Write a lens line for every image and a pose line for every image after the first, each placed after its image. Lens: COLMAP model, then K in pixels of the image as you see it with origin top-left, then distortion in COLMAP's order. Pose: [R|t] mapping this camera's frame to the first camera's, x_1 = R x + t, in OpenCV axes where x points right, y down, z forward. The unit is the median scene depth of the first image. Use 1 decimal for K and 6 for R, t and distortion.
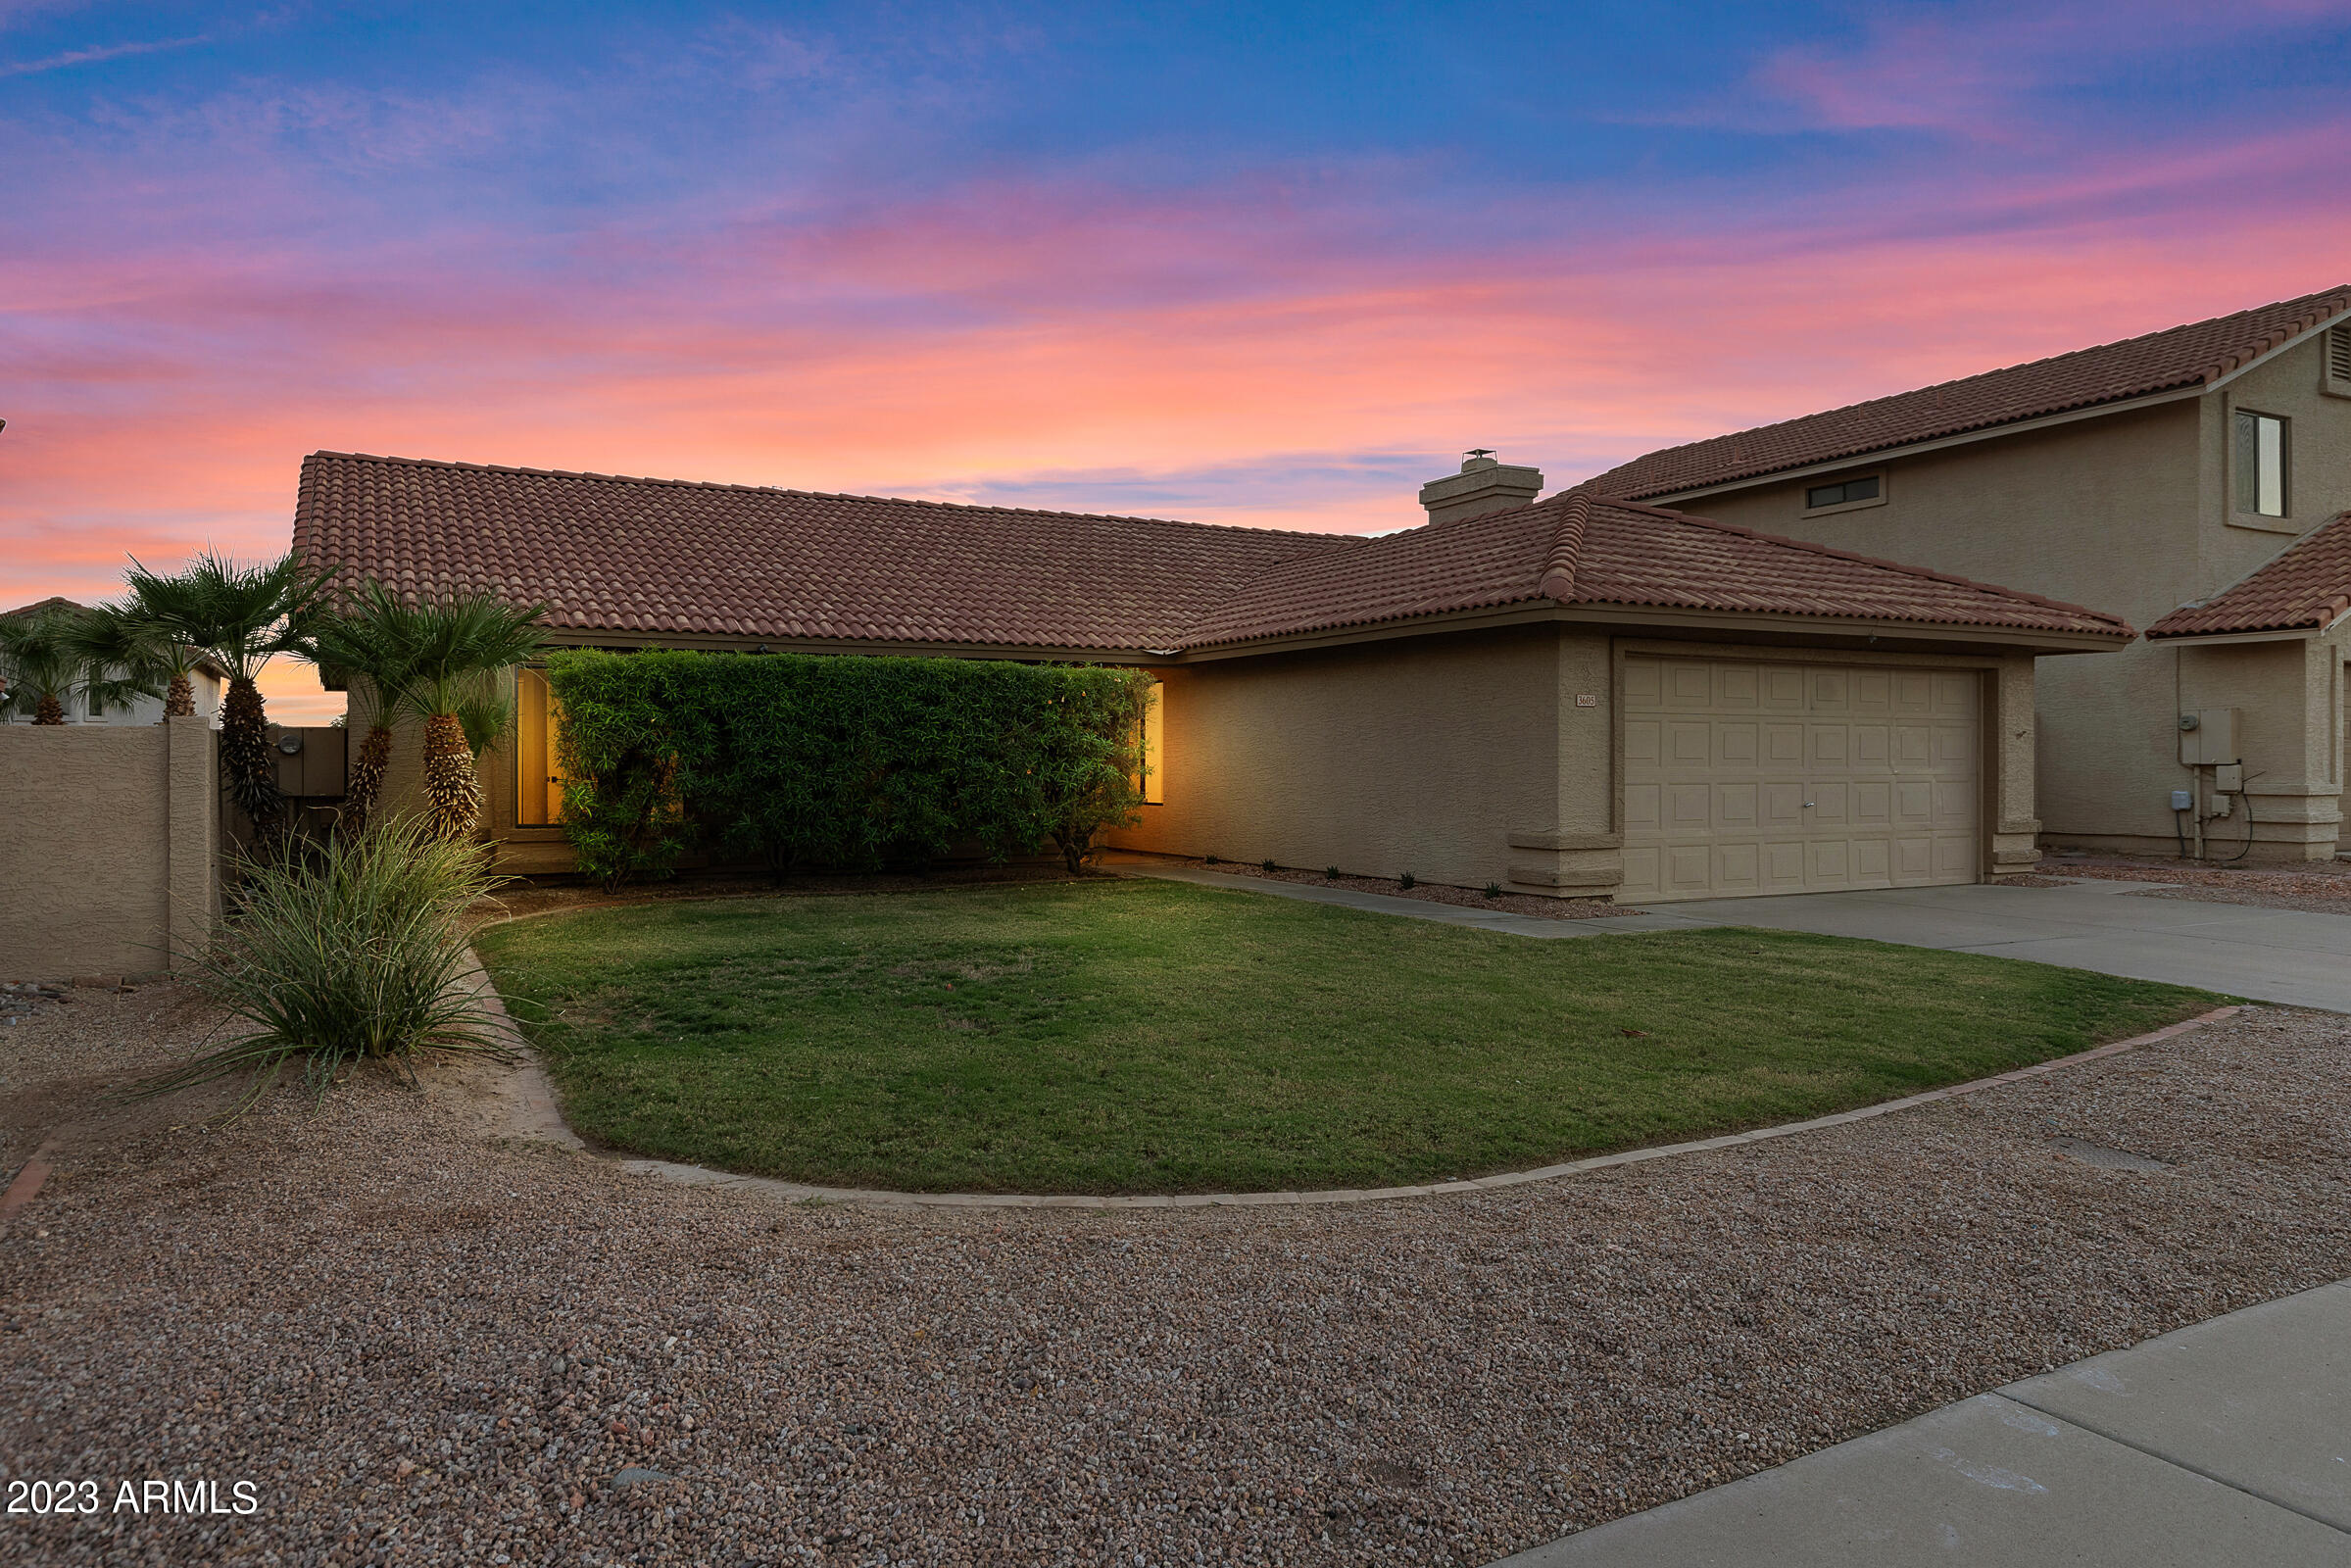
lens RADIAL K [[1535.1, 0, 1175.5], [0, 1535.1, 784.0], [0, 0, 1]] dist [-0.004430, -0.000543]
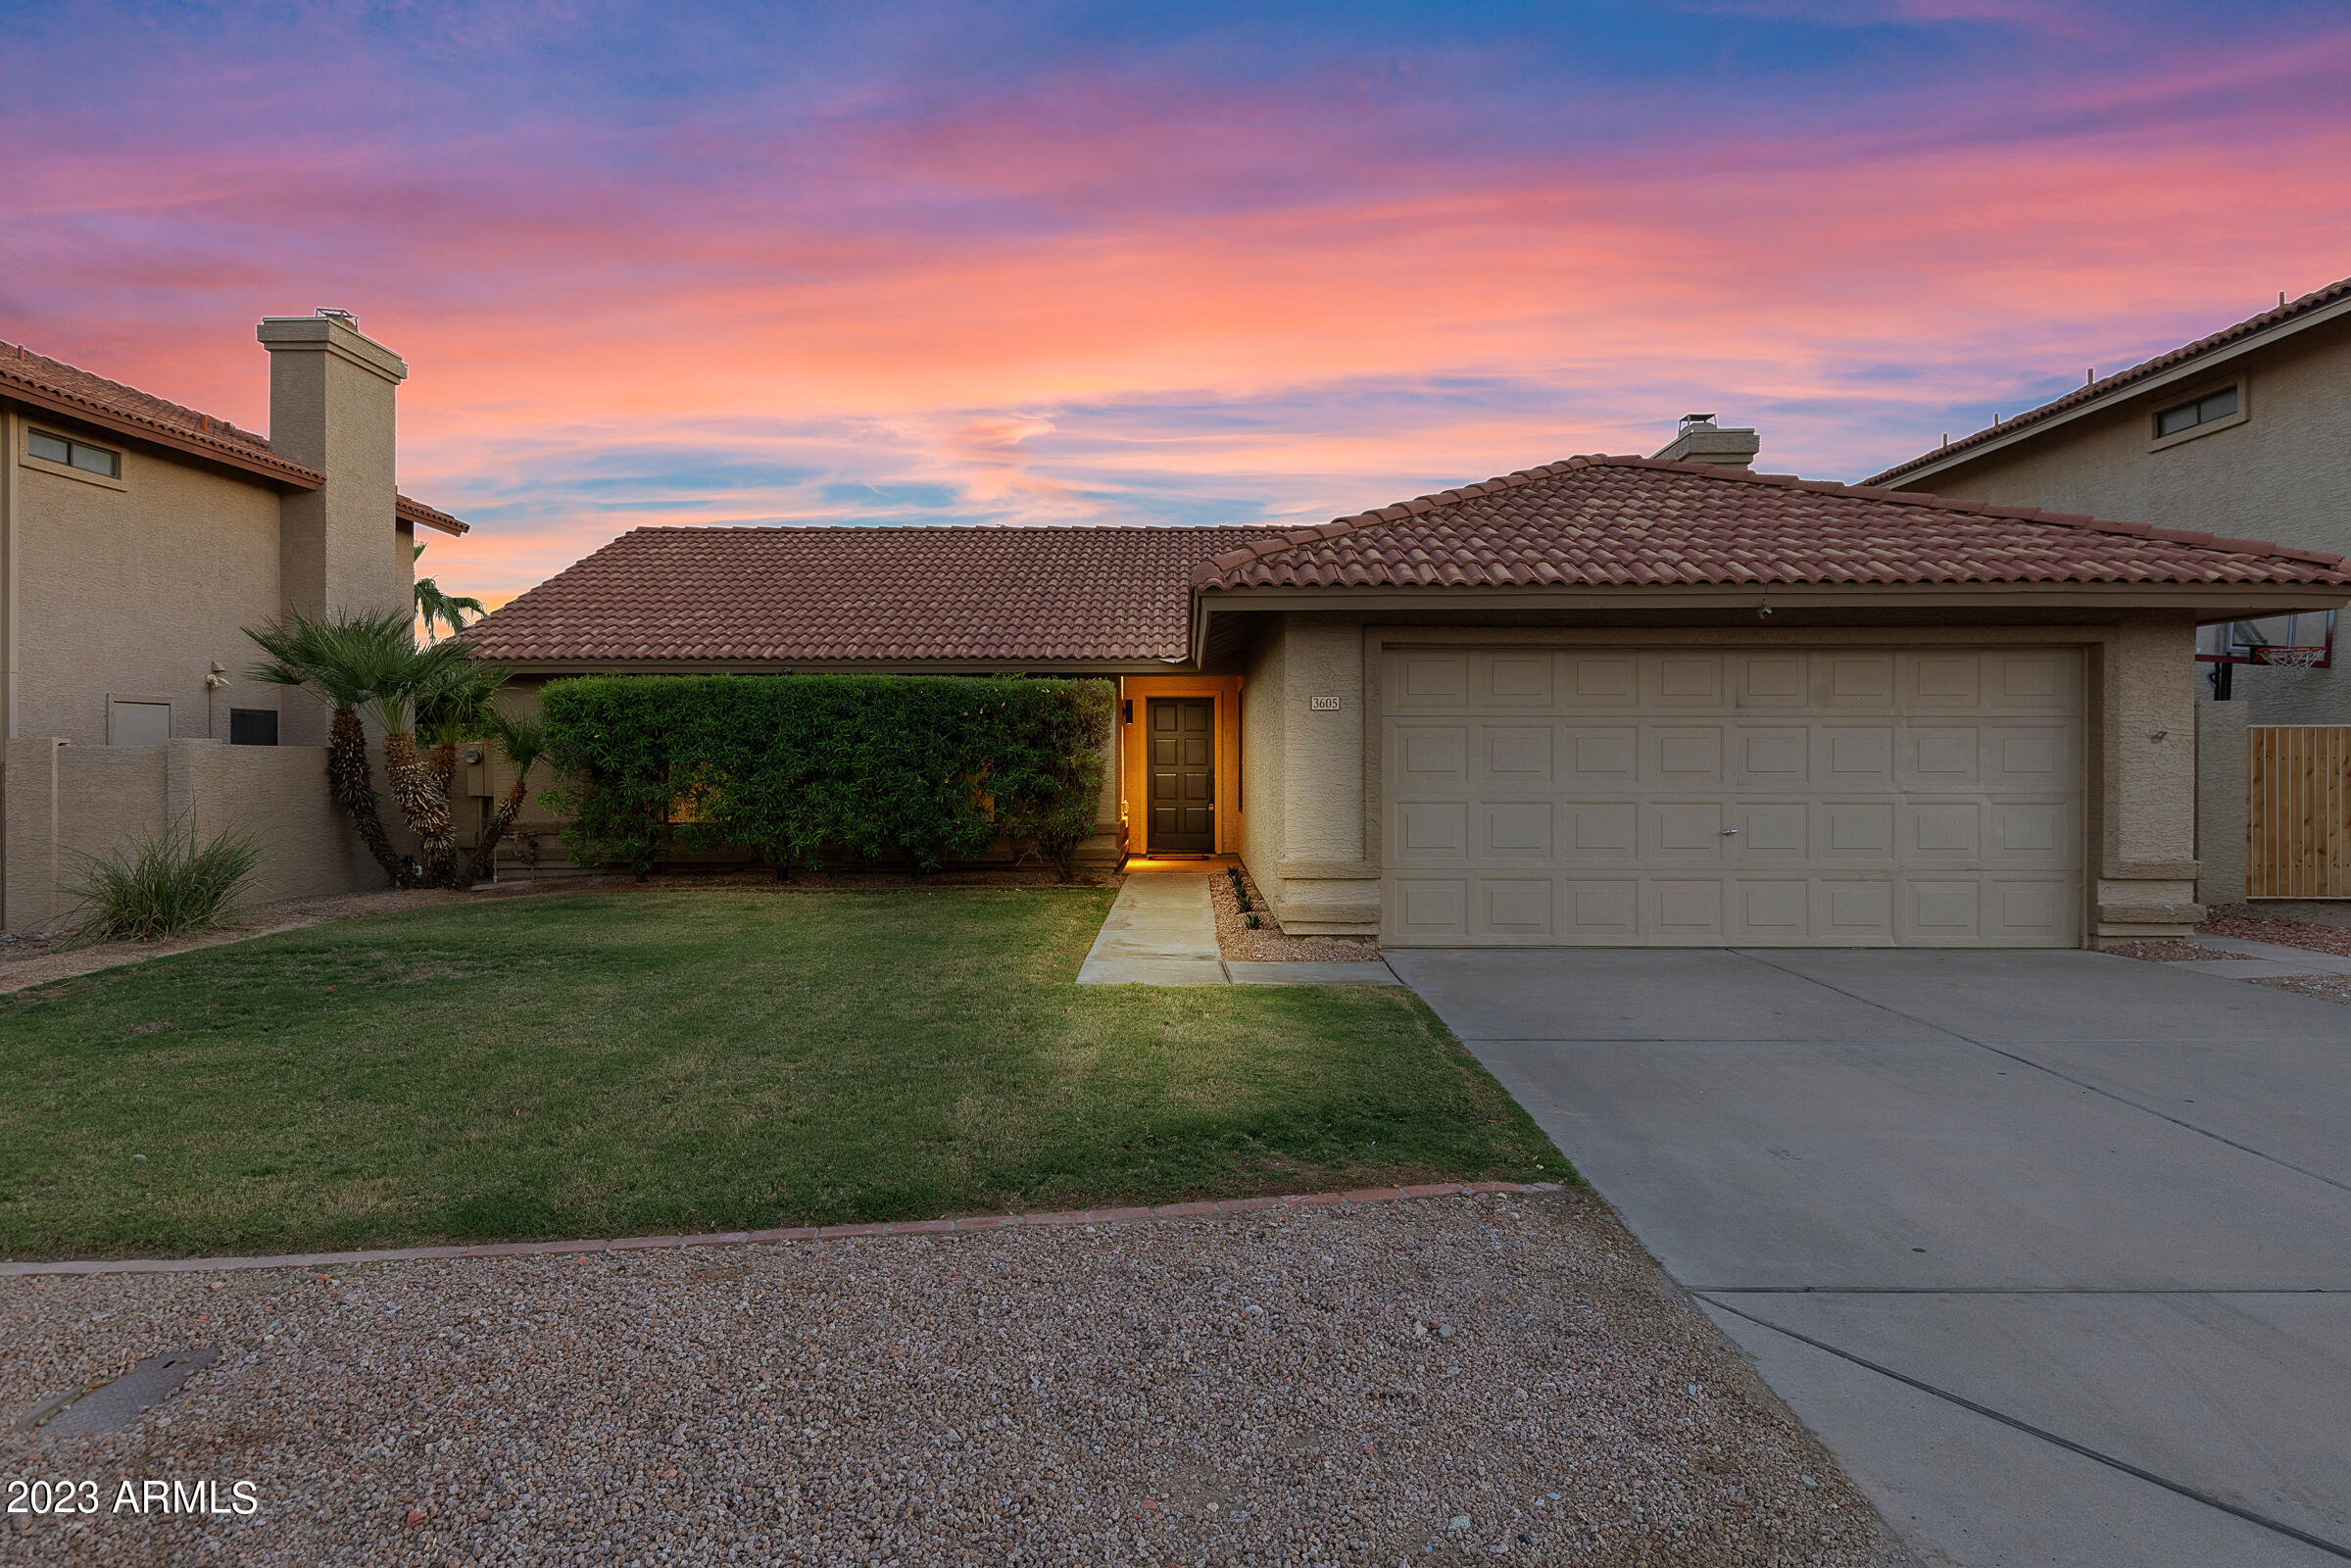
lens RADIAL K [[1364.1, 0, 1175.5], [0, 1364.1, 784.0], [0, 0, 1]] dist [0.004215, 0.000106]
pose [[0.877315, 0.007889, -0.479851, 0.469401], [-0.007522, 0.999968, 0.002687, -0.009460], [0.479857, 0.001252, 0.877346, 0.255224]]
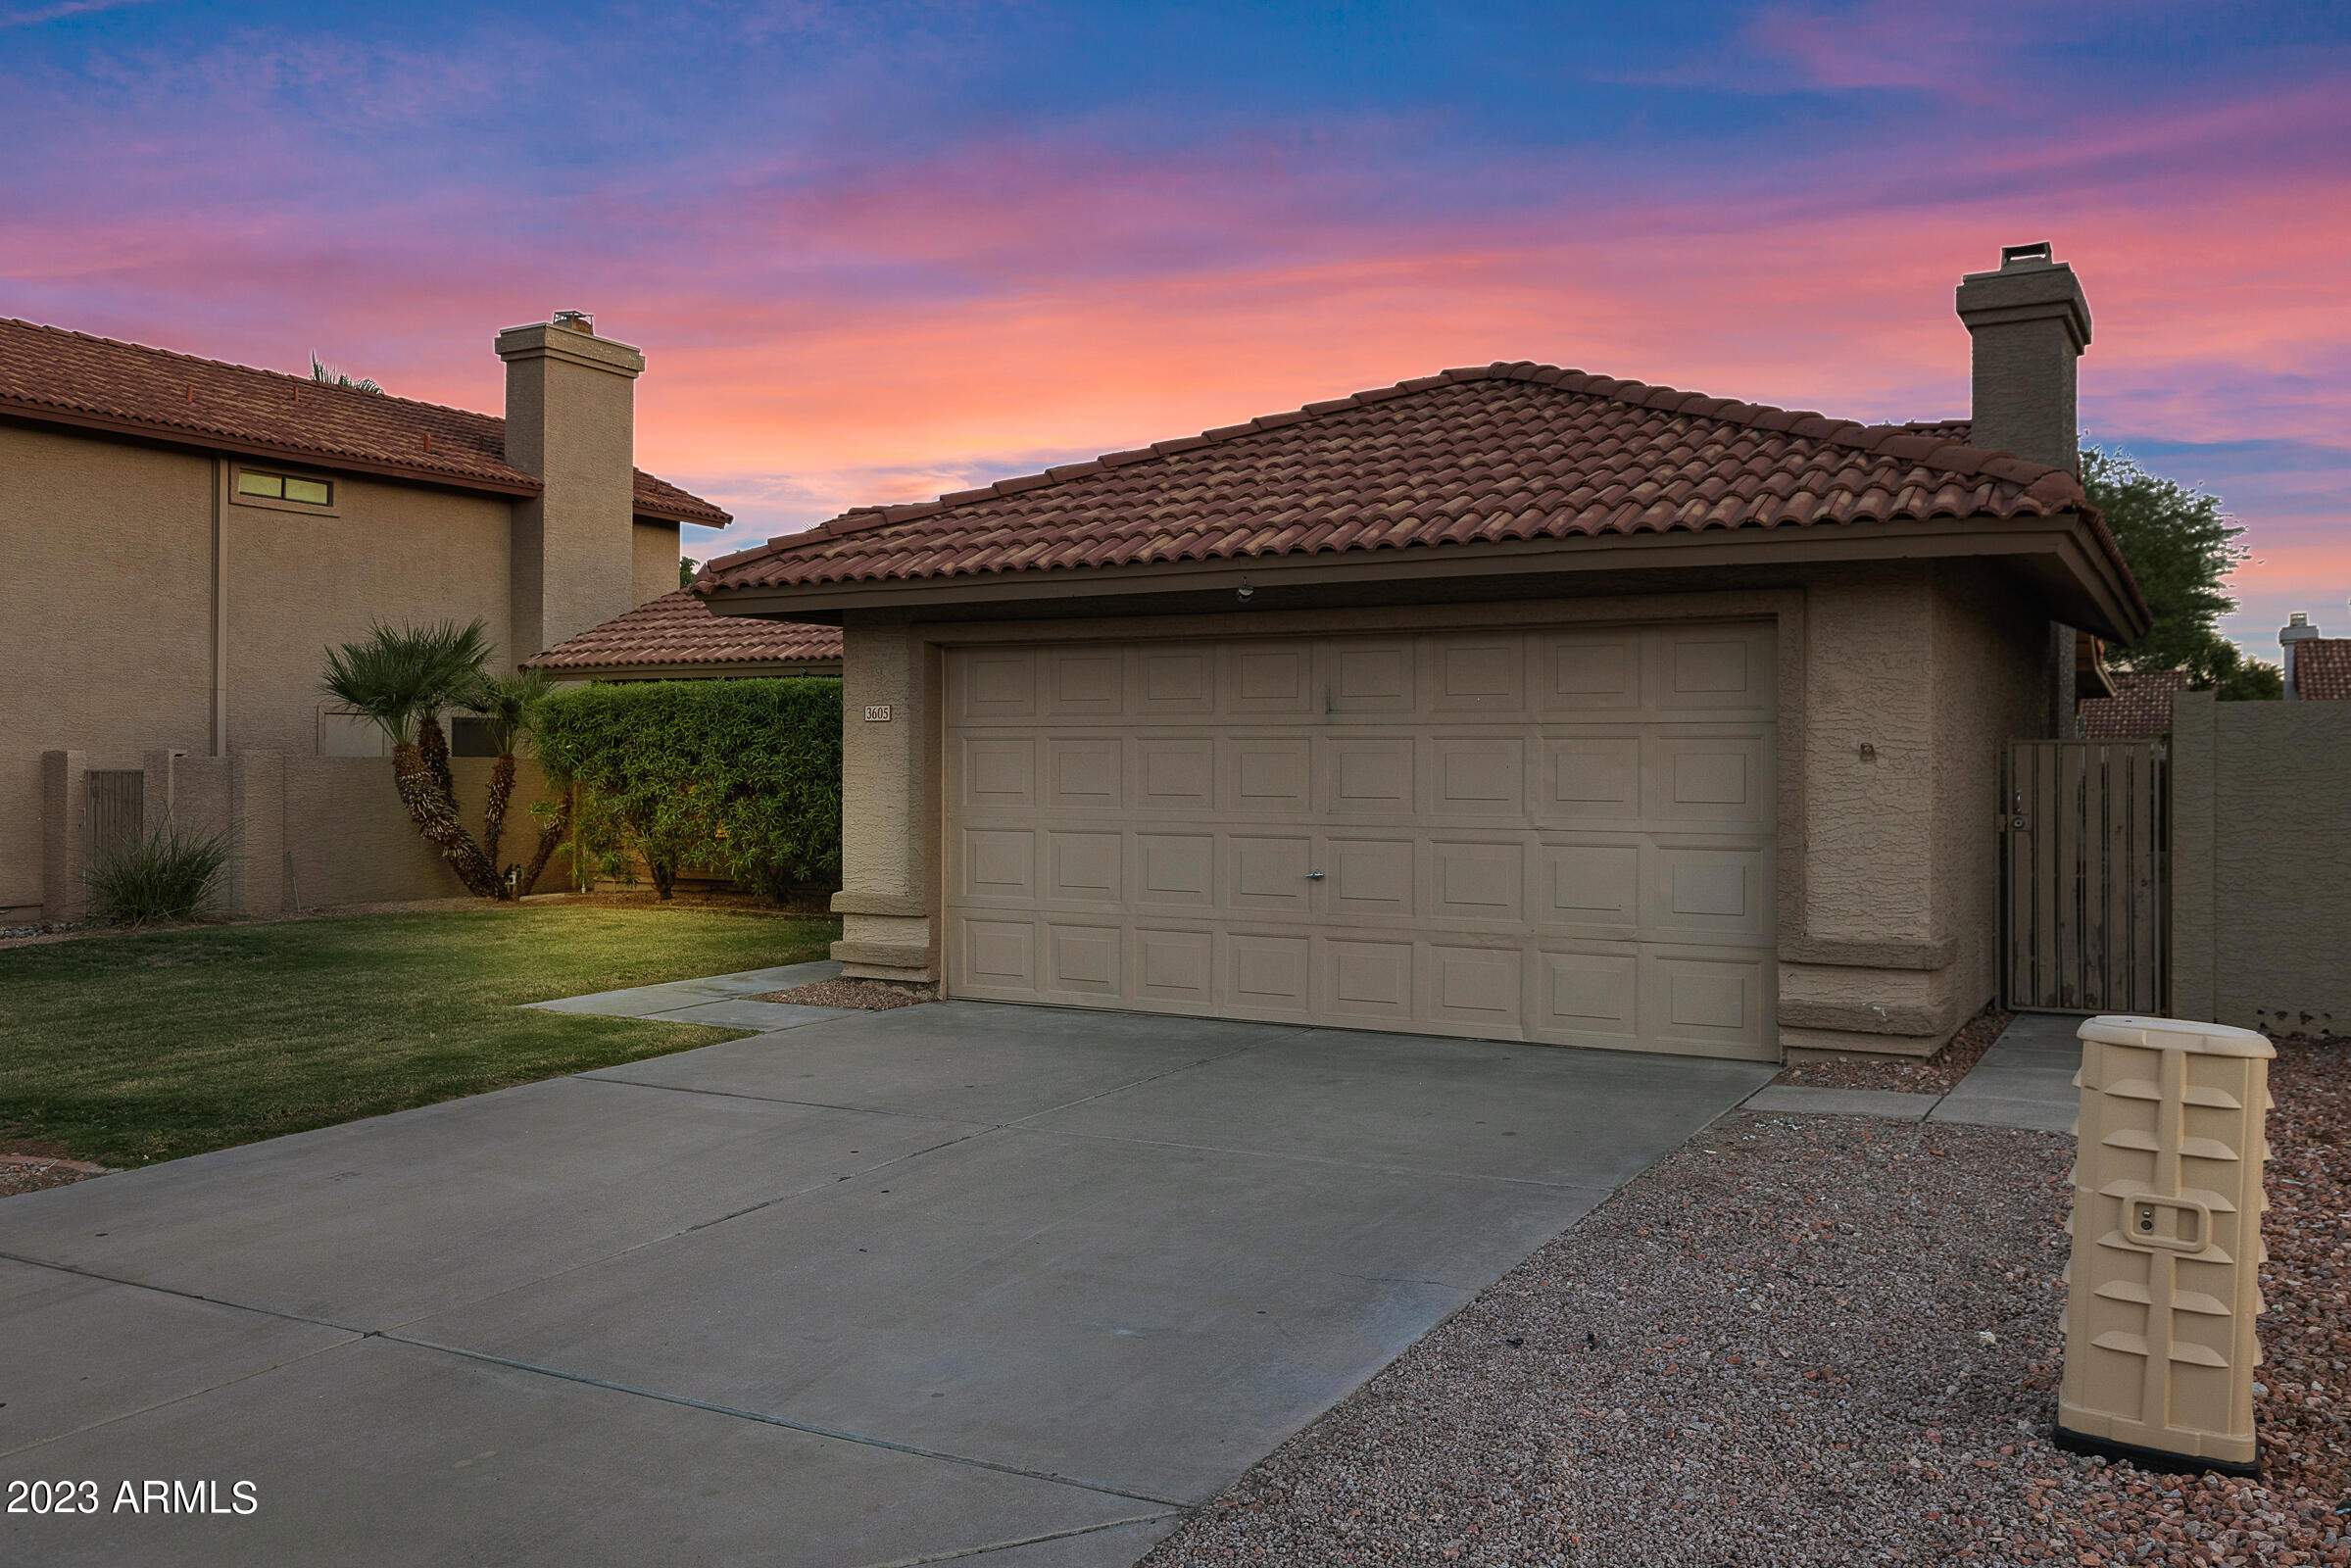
lens RADIAL K [[1892.1, 0, 1175.5], [0, 1892.1, 784.0], [0, 0, 1]] dist [0.009112, 0.003851]
pose [[0.535428, 0.011276, -0.844506, 0.939968], [-0.016151, 0.999865, 0.003110, -0.021548], [0.844427, 0.011975, 0.535537, 0.535938]]
